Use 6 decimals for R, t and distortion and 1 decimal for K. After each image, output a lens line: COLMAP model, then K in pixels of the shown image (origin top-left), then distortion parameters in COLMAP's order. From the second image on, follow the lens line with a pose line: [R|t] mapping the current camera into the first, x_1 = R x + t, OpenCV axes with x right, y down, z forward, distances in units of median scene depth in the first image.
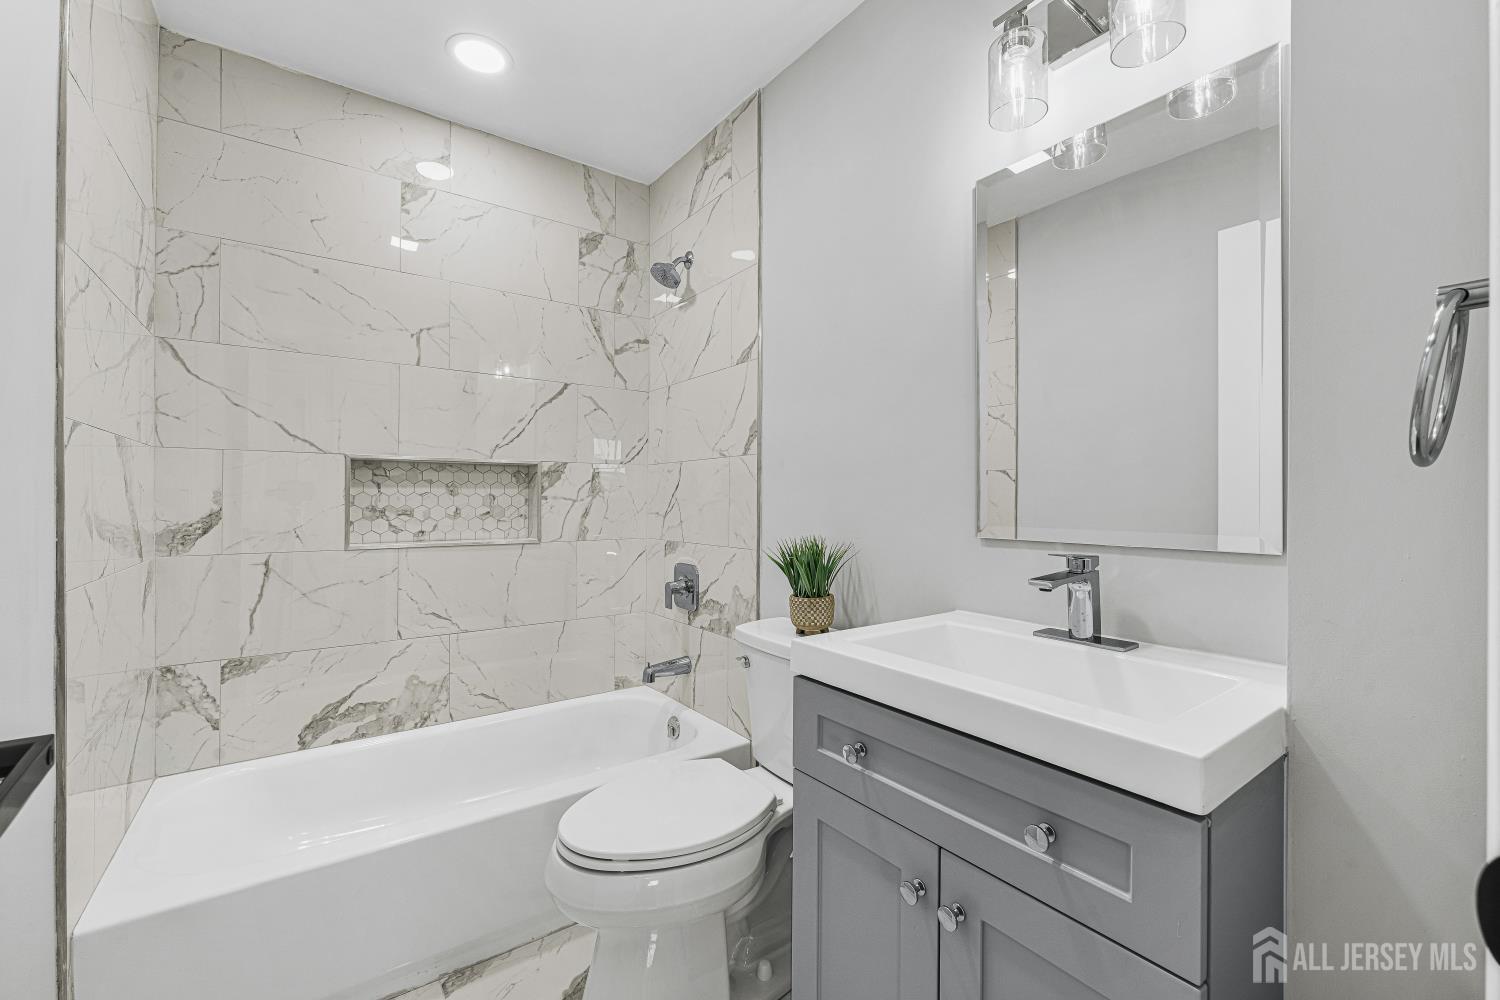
lens RADIAL K [[620.5, 0, 750.0], [0, 620.5, 500.0], [0, 0, 1]] dist [0.000819, -0.000166]
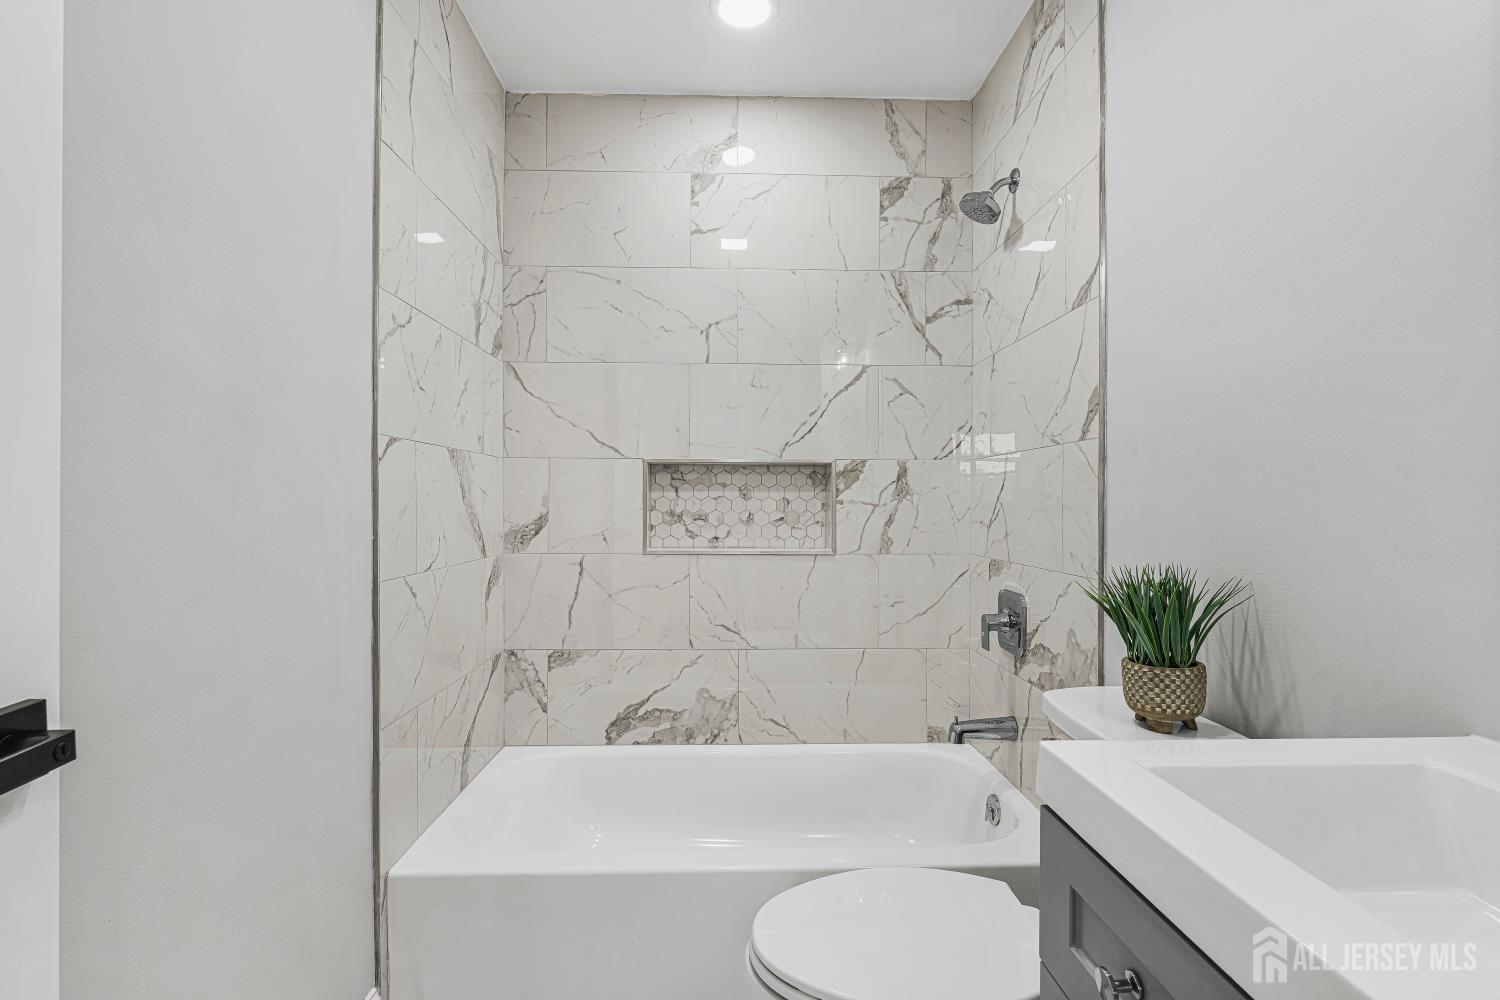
lens RADIAL K [[692.0, 0, 750.0], [0, 692.0, 500.0], [0, 0, 1]] dist [-0.001167, -0.000230]
pose [[0.828499, -0.000652, -0.559991, 0.109803], [-0.002298, 0.999987, -0.004564, -0.001951], [0.559986, 0.005068, 0.828486, 0.154569]]
